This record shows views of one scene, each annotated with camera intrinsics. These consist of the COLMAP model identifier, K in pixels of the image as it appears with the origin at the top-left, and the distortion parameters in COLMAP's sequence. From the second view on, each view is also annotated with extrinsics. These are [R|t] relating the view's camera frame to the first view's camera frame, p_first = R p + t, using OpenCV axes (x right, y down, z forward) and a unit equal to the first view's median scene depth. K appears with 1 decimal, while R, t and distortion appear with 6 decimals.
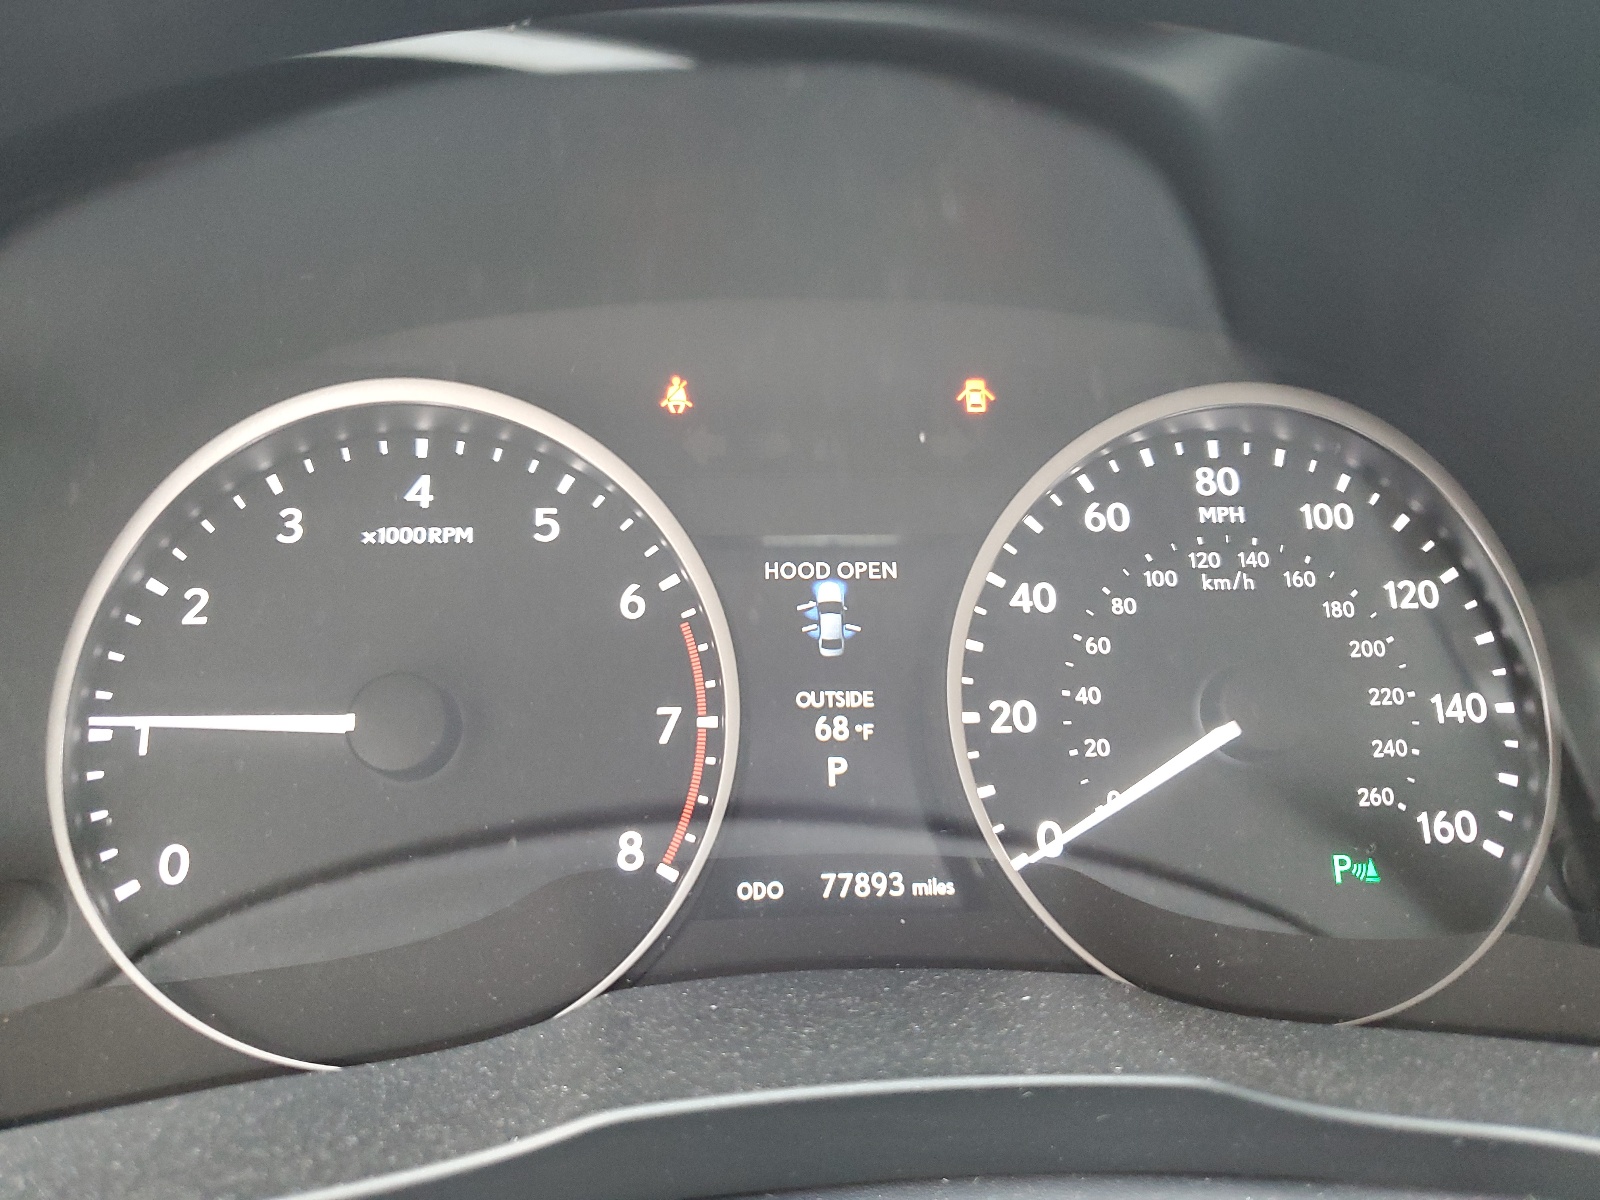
lens RADIAL K [[1236.8, 0, 798.5], [0, 1236.8, 602.1], [0, 0, 1]] dist [-0.014755, -0.003338]
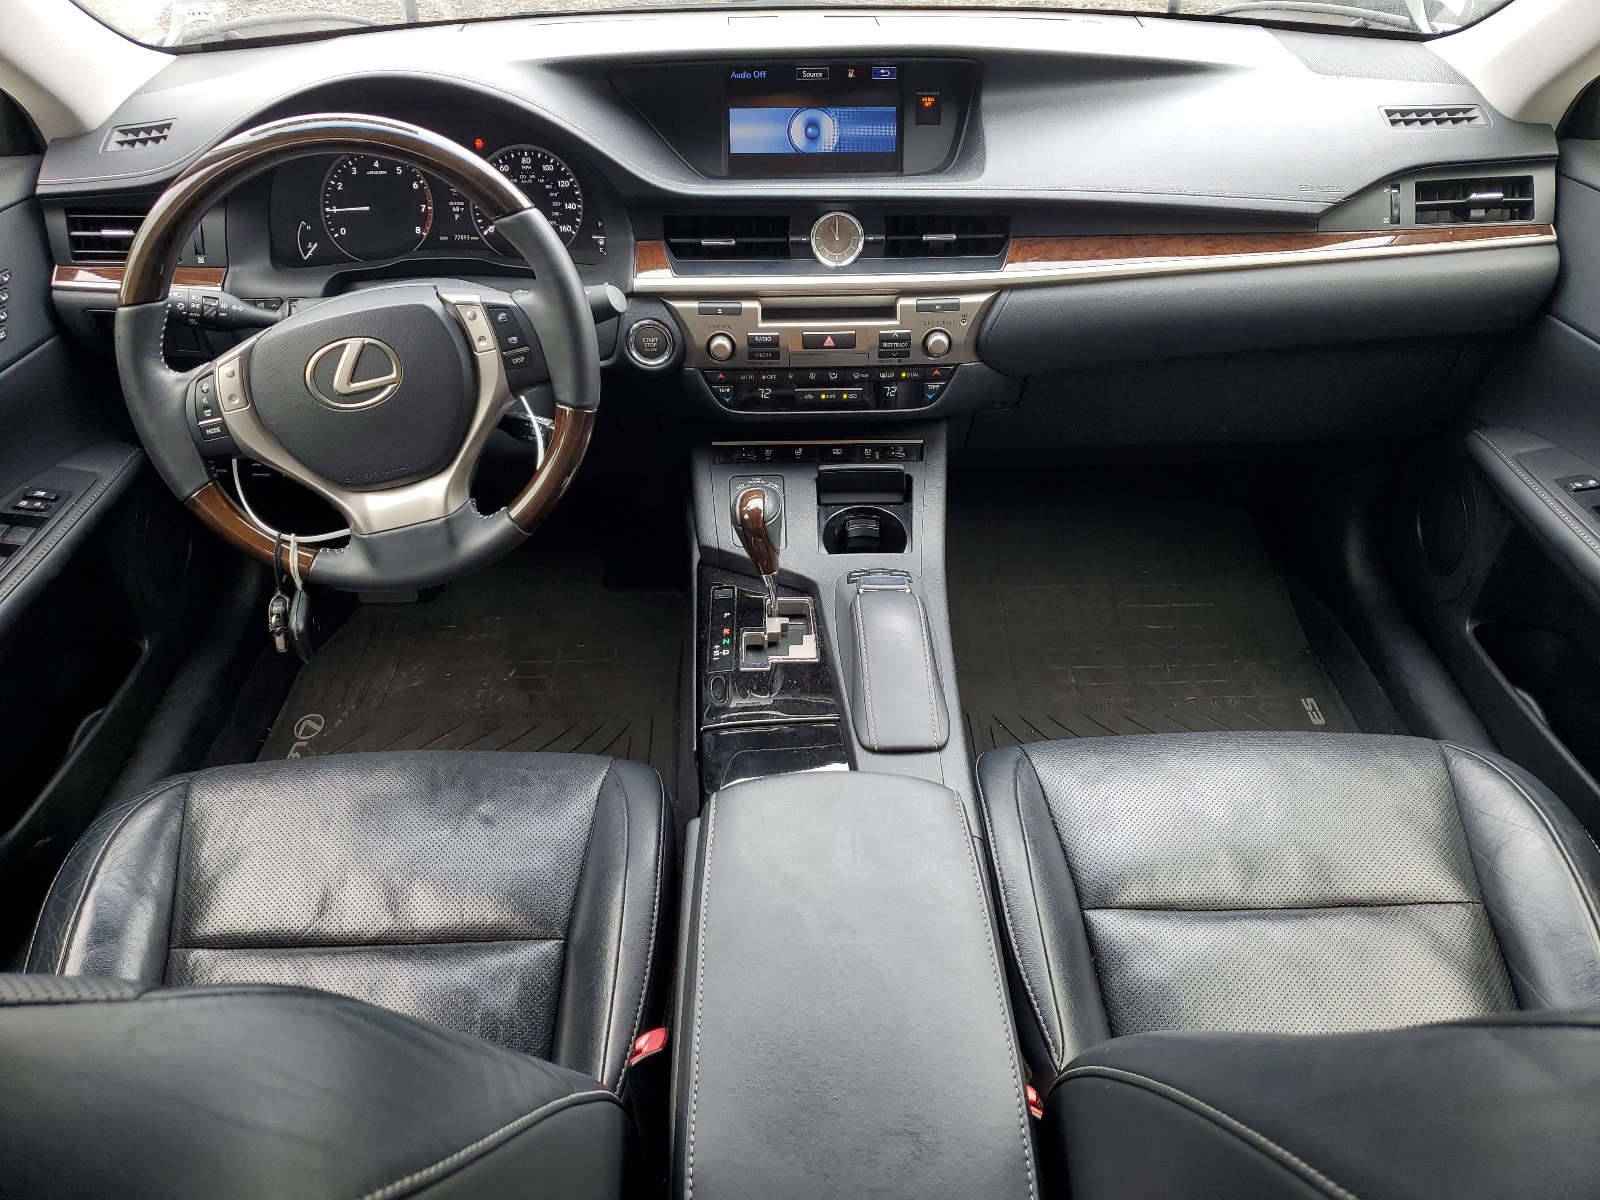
lens RADIAL K [[1236.8, 0, 799.0], [0, 1236.8, 597.1], [0, 0, 1]] dist [-0.014755, -0.003338]
pose [[0.998536, 0.025606, -0.047645, 1.842235], [-0.004876, 0.919874, 0.392184, -0.465315], [0.053870, -0.391377, 0.918652, -4.590271]]
